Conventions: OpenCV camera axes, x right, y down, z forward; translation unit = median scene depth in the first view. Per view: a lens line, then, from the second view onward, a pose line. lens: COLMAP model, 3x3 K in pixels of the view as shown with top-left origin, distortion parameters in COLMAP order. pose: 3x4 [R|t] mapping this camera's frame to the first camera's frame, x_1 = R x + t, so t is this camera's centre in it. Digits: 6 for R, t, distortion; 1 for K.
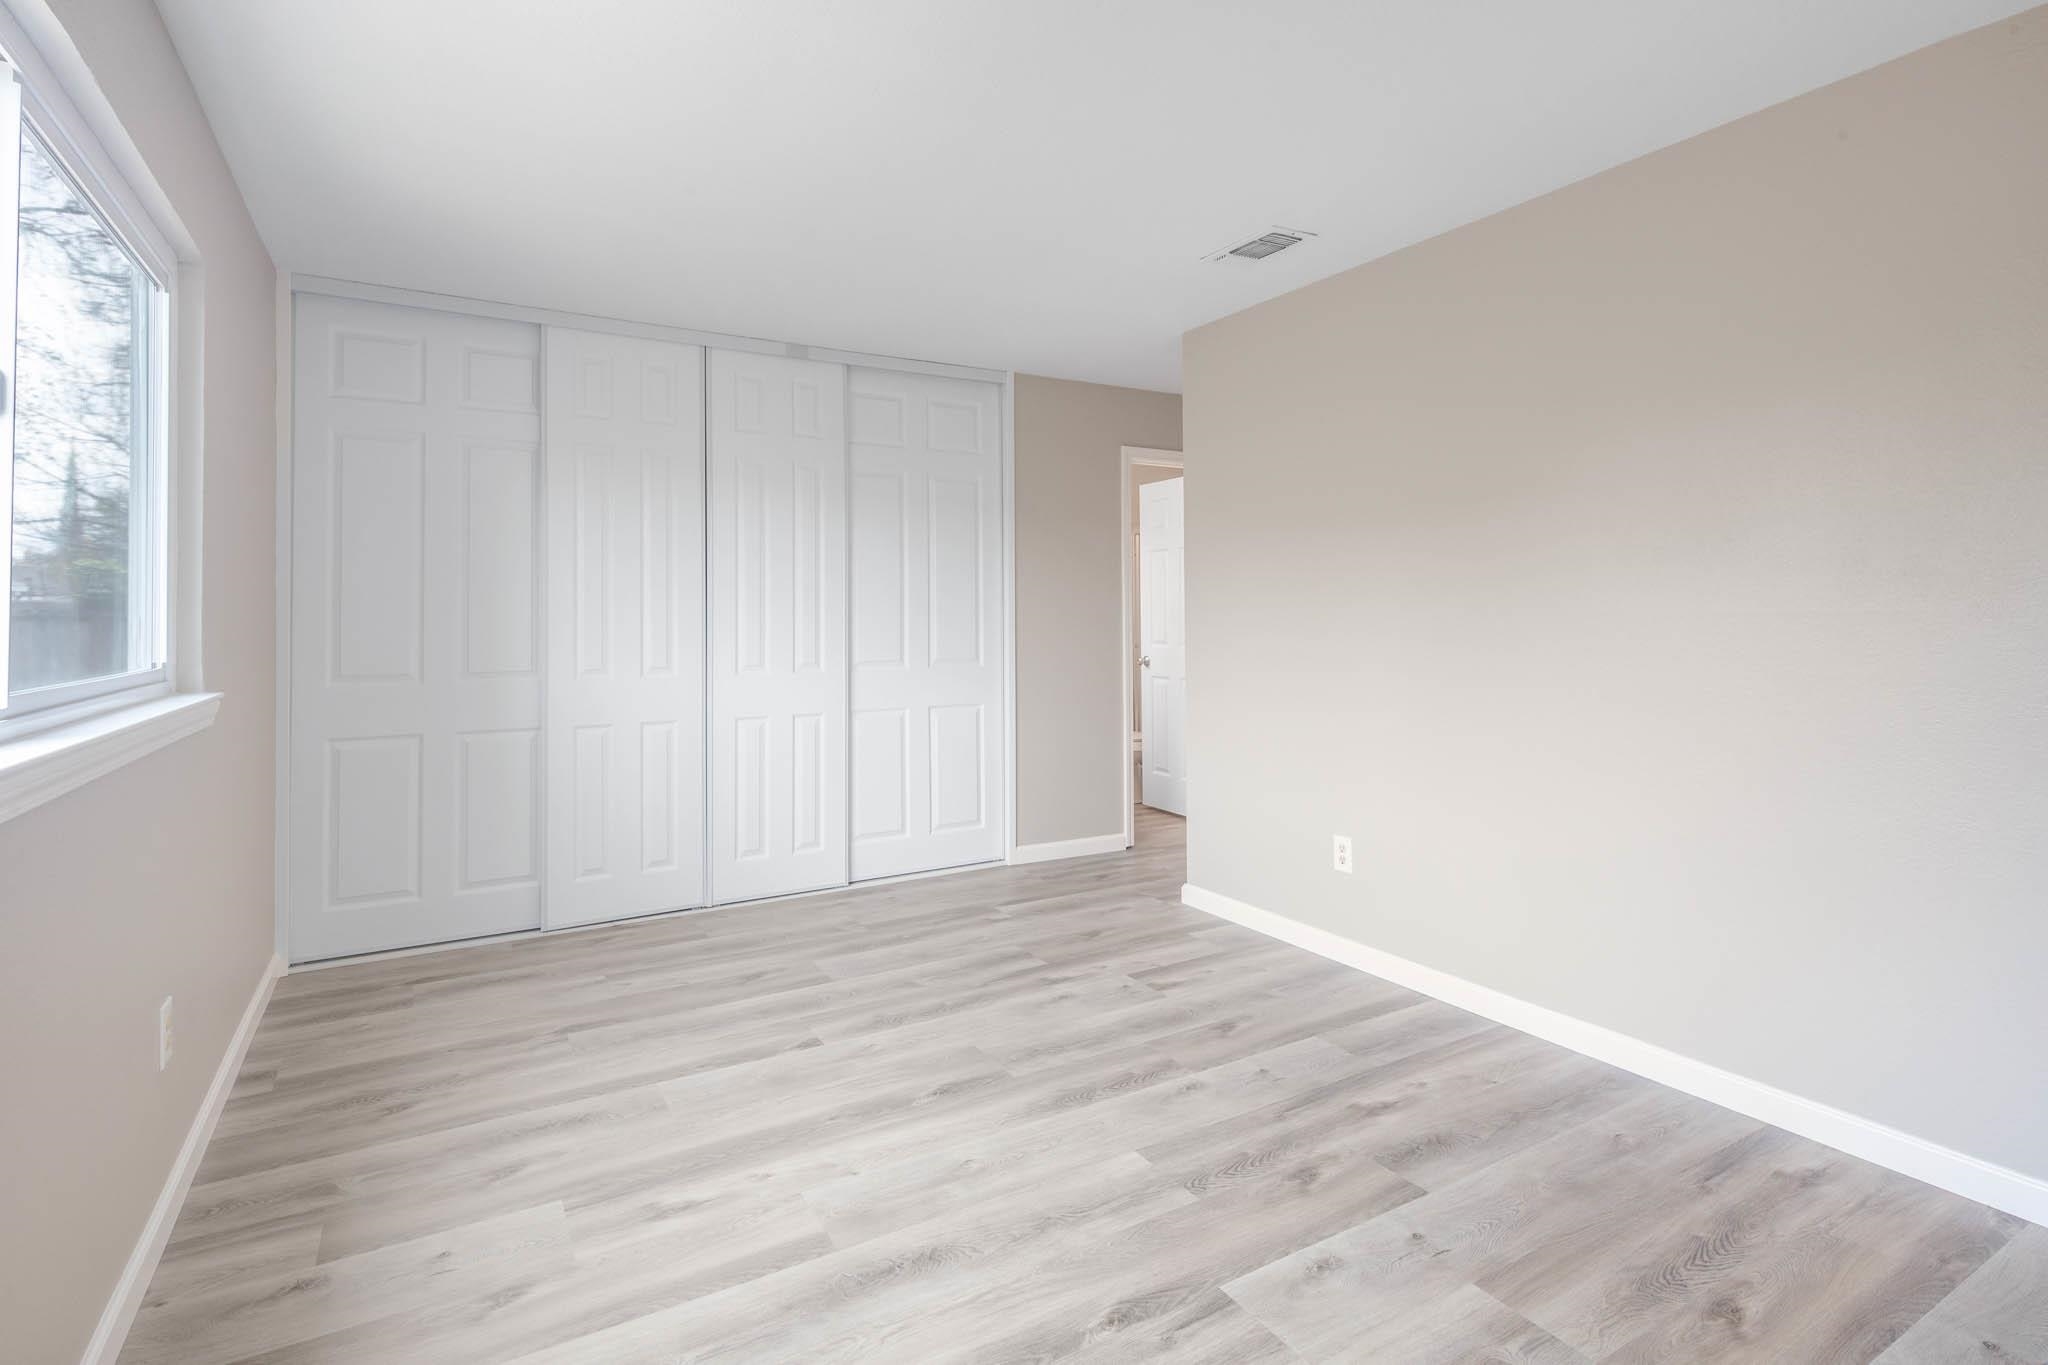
lens RADIAL K [[995.1, 0, 1014.7], [0, 995.1, 610.7], [0, 0, 1]] dist [0.007112, -0.006233]
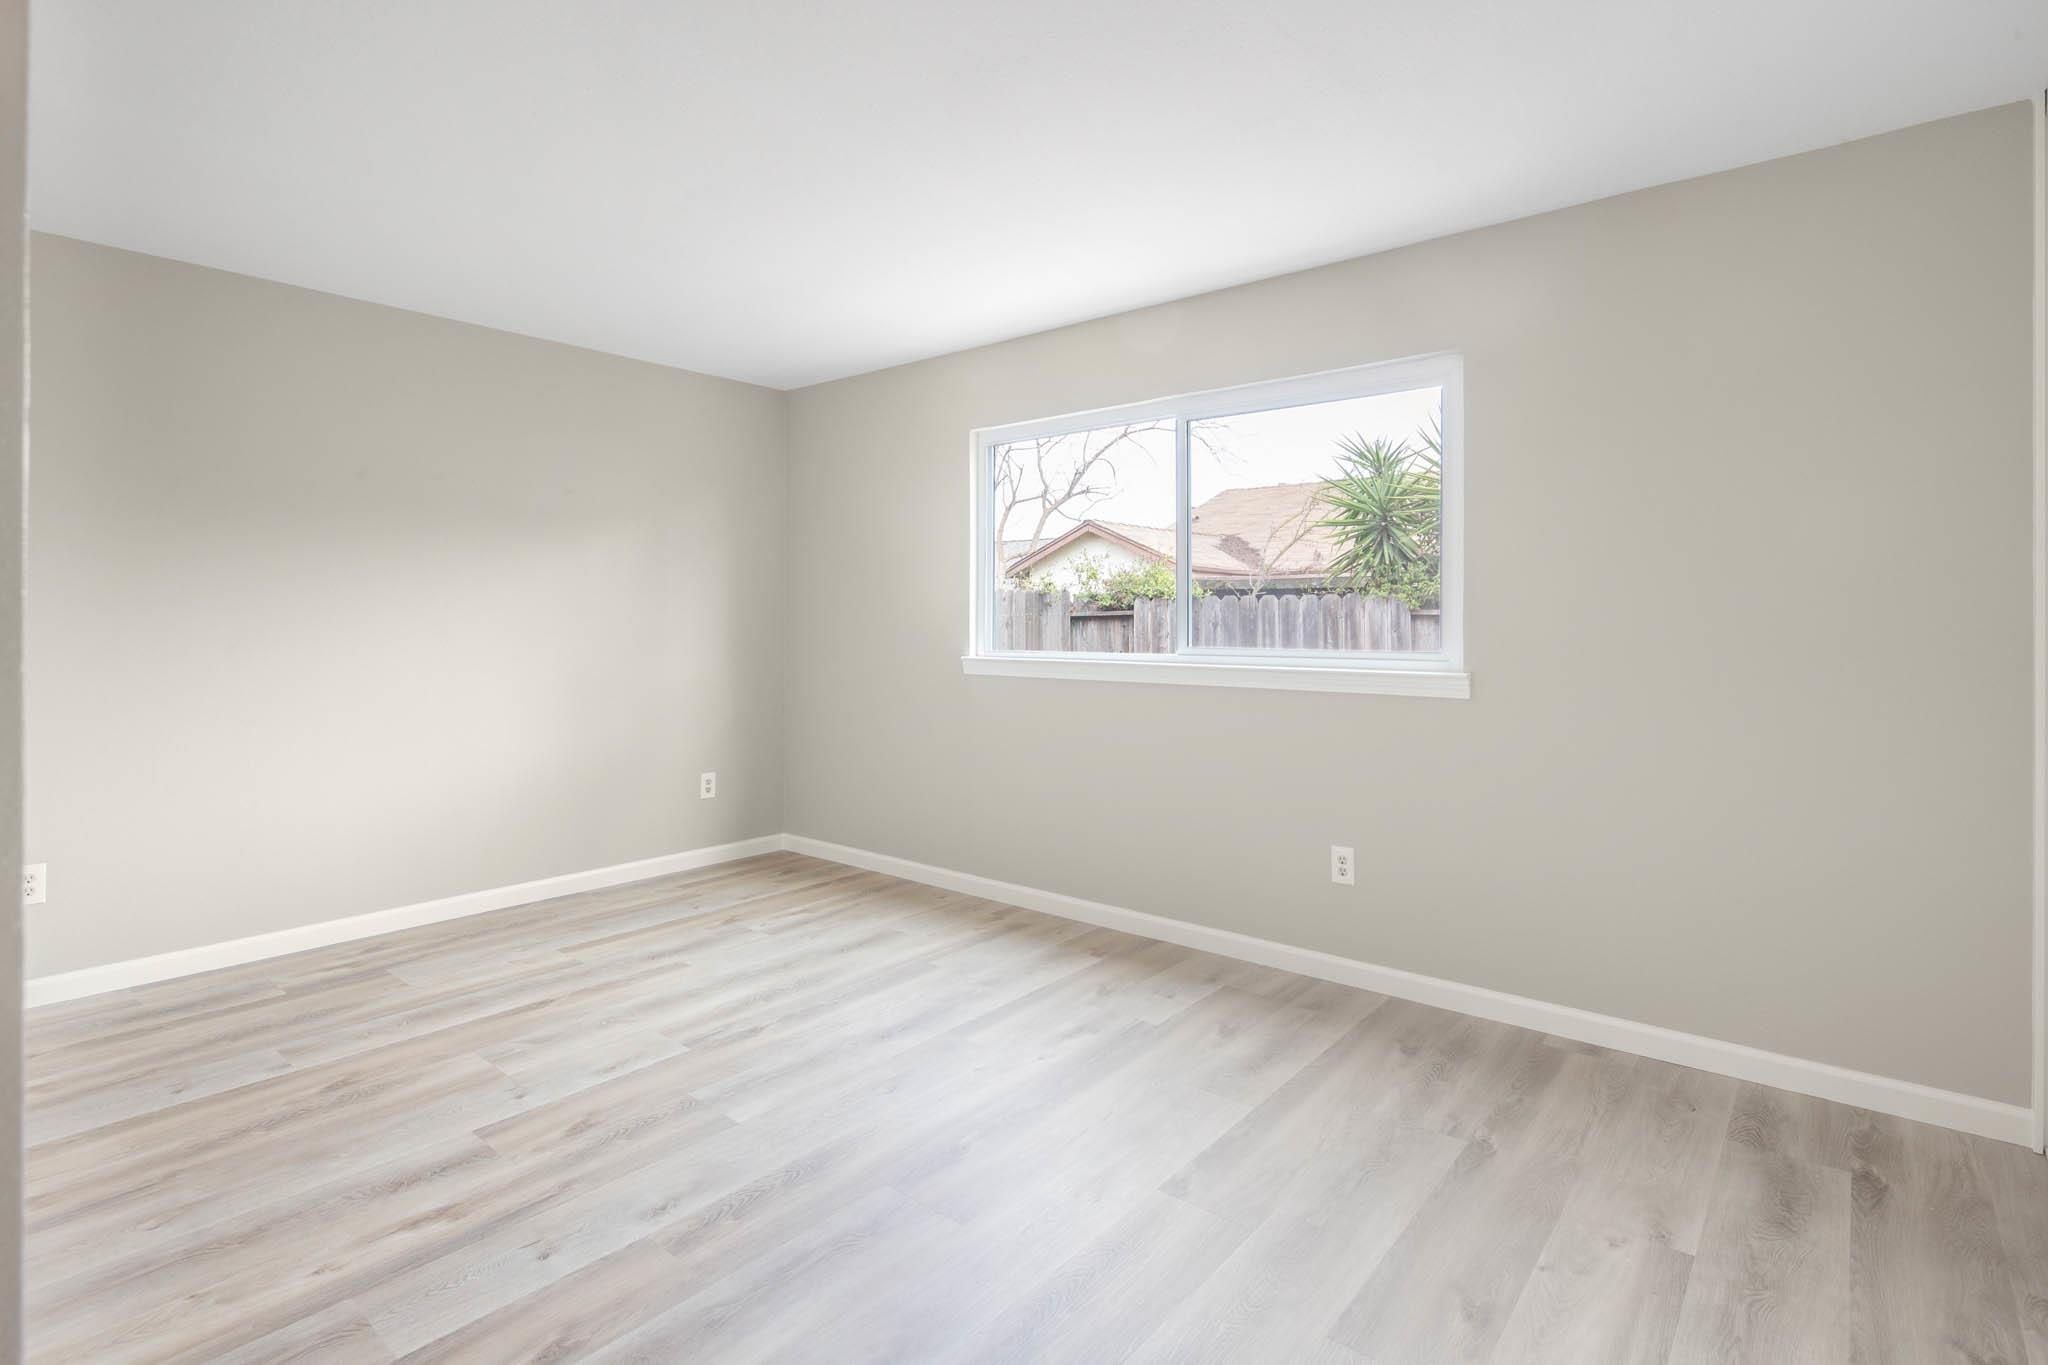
lens RADIAL K [[995.1, 0, 1015.0], [0, 995.1, 622.5], [0, 0, 1]] dist [0.007112, -0.006233]
pose [[-0.938946, 0.005608, -0.344019, 0.179590], [0.005877, 0.999983, 0.000261, 0.010053], [0.344015, -0.001776, -0.938963, 1.820444]]
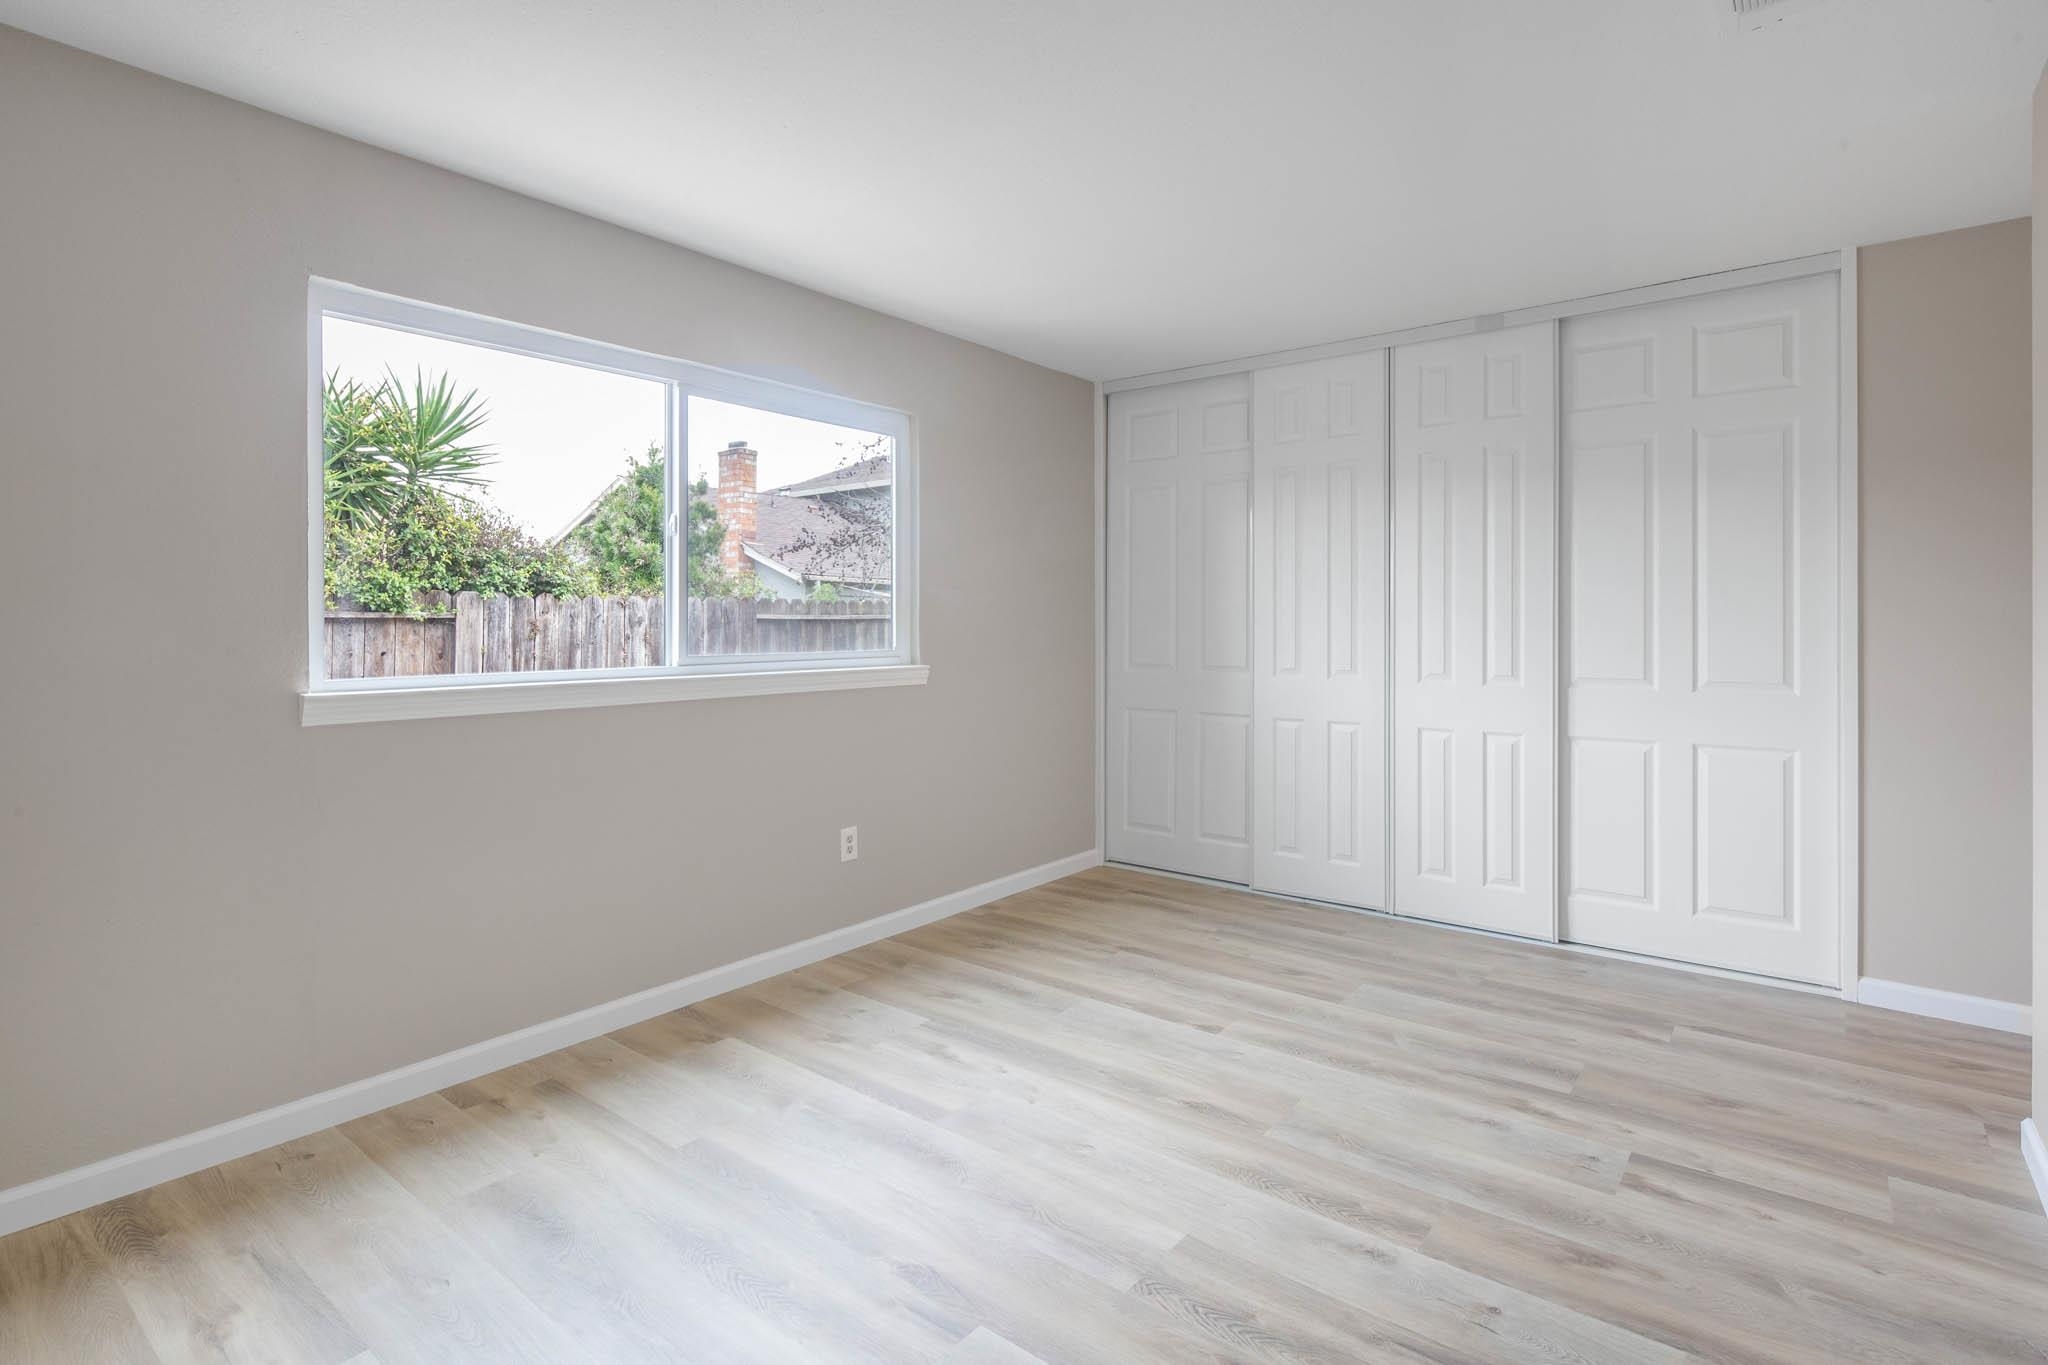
lens RADIAL K [[995.1, 0, 1029.2], [0, 995.1, 625.8], [0, 0, 1]] dist [0.007112, -0.006233]
pose [[0.368615, 0.007990, -0.929548, 0.761864], [0.002693, 0.999950, 0.009664, -0.000135], [0.929578, -0.006066, 0.368575, 0.480382]]
